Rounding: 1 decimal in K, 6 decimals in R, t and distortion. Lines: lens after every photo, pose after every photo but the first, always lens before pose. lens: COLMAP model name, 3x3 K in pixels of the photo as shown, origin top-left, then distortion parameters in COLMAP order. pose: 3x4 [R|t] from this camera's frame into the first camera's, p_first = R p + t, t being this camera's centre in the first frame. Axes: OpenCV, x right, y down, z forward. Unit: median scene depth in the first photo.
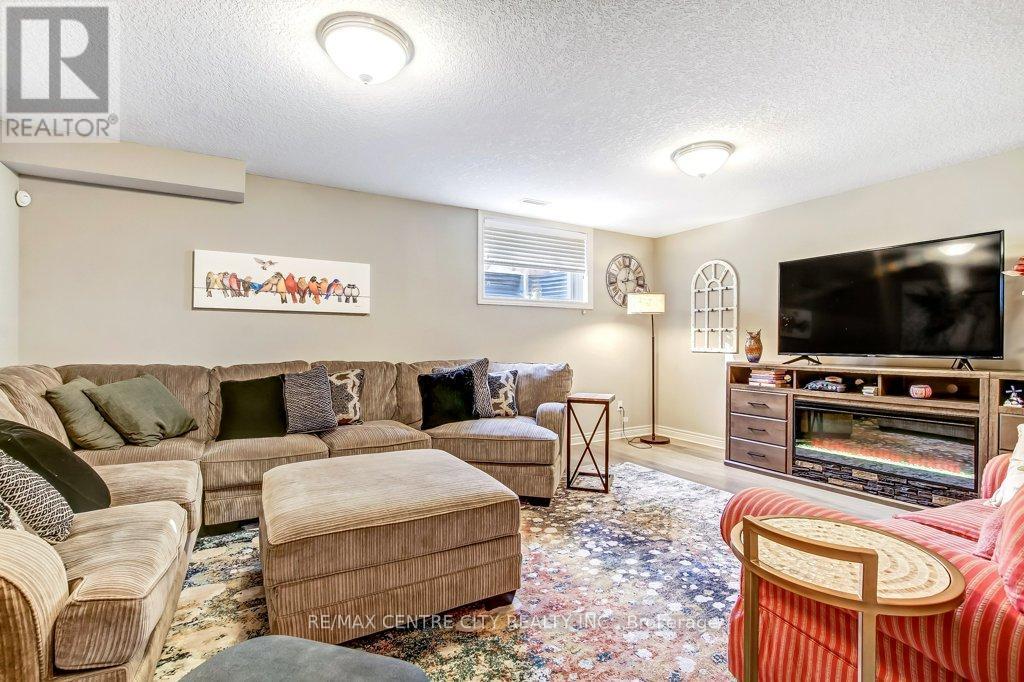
lens RADIAL K [[474.8, 0, 512.7], [0, 474.8, 344.4], [0, 0, 1]] dist [-0.002627, -0.000553]
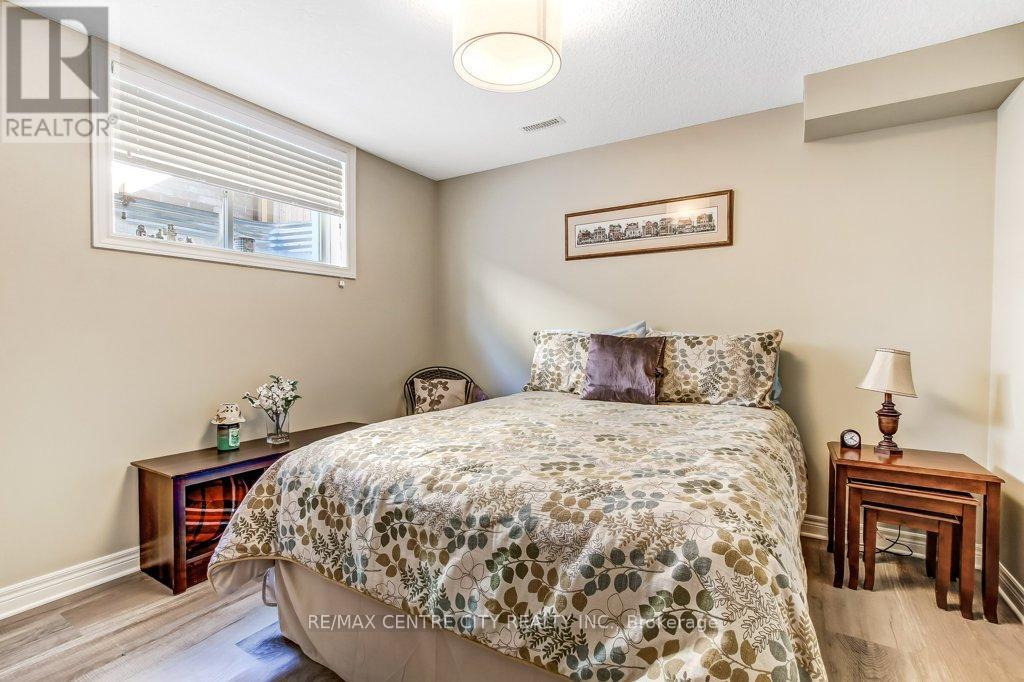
lens RADIAL K [[474.8, 0, 512.7], [0, 474.8, 344.4], [0, 0, 1]] dist [-0.002627, -0.000553]
pose [[0.882294, -0.013458, 0.470507, 0.051930], [0.003925, 0.999767, 0.021236, 0.001248], [-0.470683, -0.016890, 0.882141, 0.323513]]
